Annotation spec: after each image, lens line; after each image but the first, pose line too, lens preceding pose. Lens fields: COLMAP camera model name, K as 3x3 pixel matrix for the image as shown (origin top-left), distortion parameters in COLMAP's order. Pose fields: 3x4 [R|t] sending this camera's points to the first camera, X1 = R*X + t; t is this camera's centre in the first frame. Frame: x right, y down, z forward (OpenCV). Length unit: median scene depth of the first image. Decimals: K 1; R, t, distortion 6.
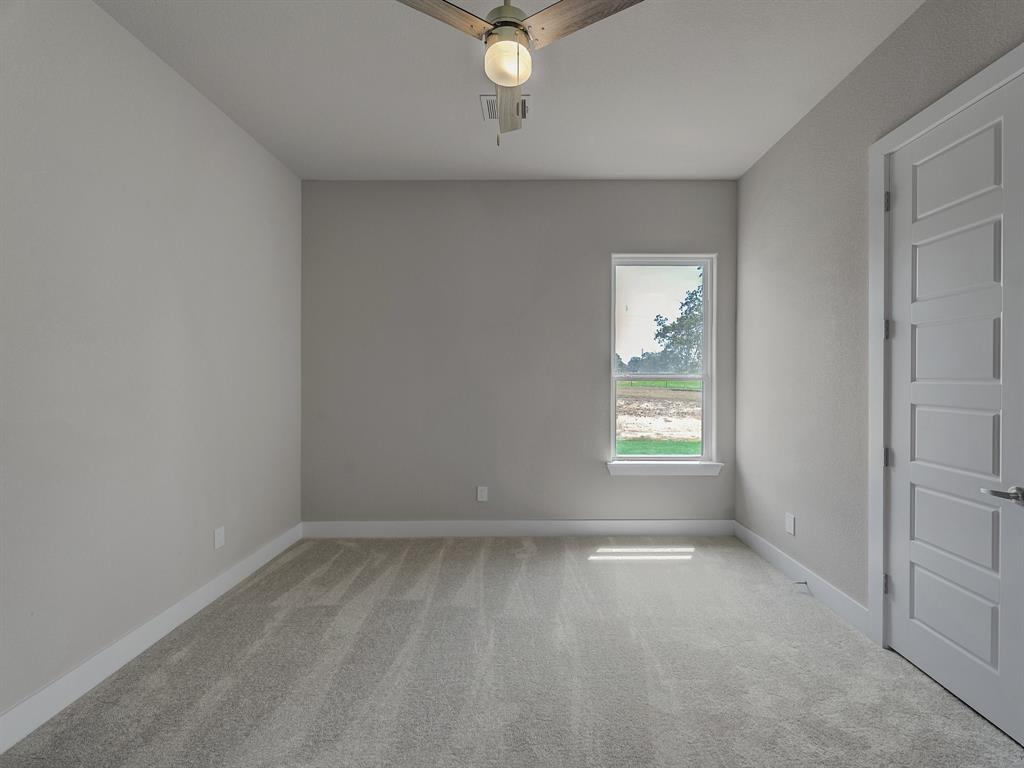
lens RADIAL K [[410.1, 0, 510.3], [0, 410.1, 381.0], [0, 0, 1]] dist [0.005512, -0.002248]
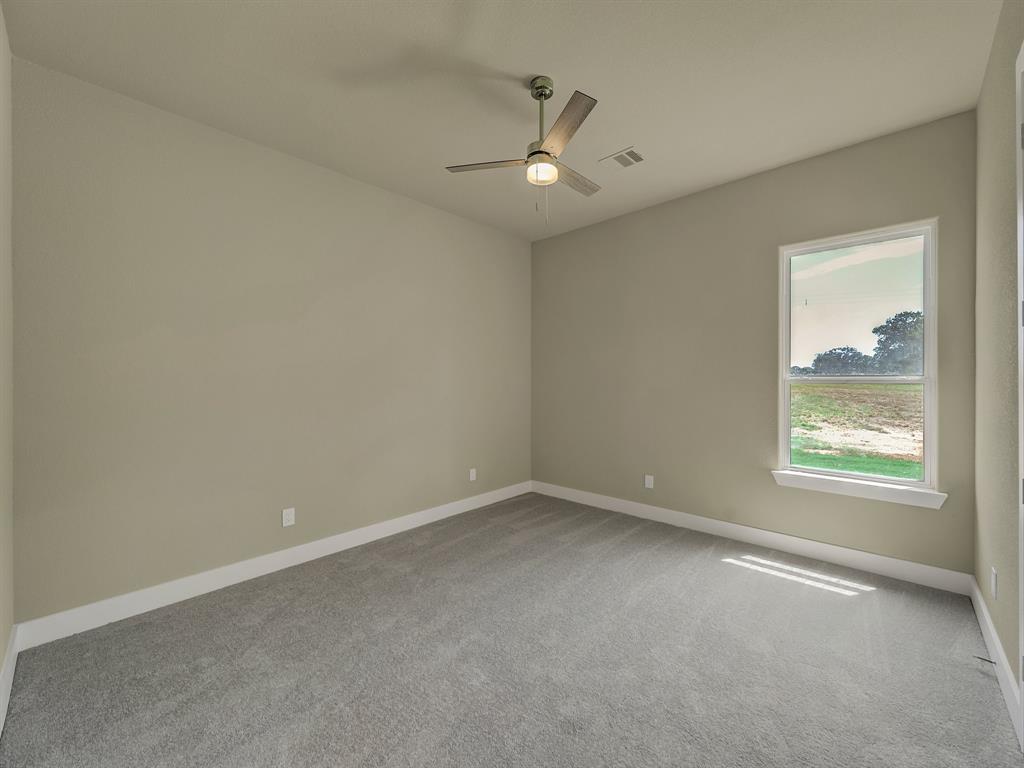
lens RADIAL K [[410.1, 0, 522.2], [0, 410.1, 381.1], [0, 0, 1]] dist [0.005512, -0.002248]
pose [[0.736212, 0.003511, -0.676742, 0.472205], [-0.006965, 0.999973, -0.002389, 0.001215], [0.676715, 0.006472, 0.736216, -0.081229]]
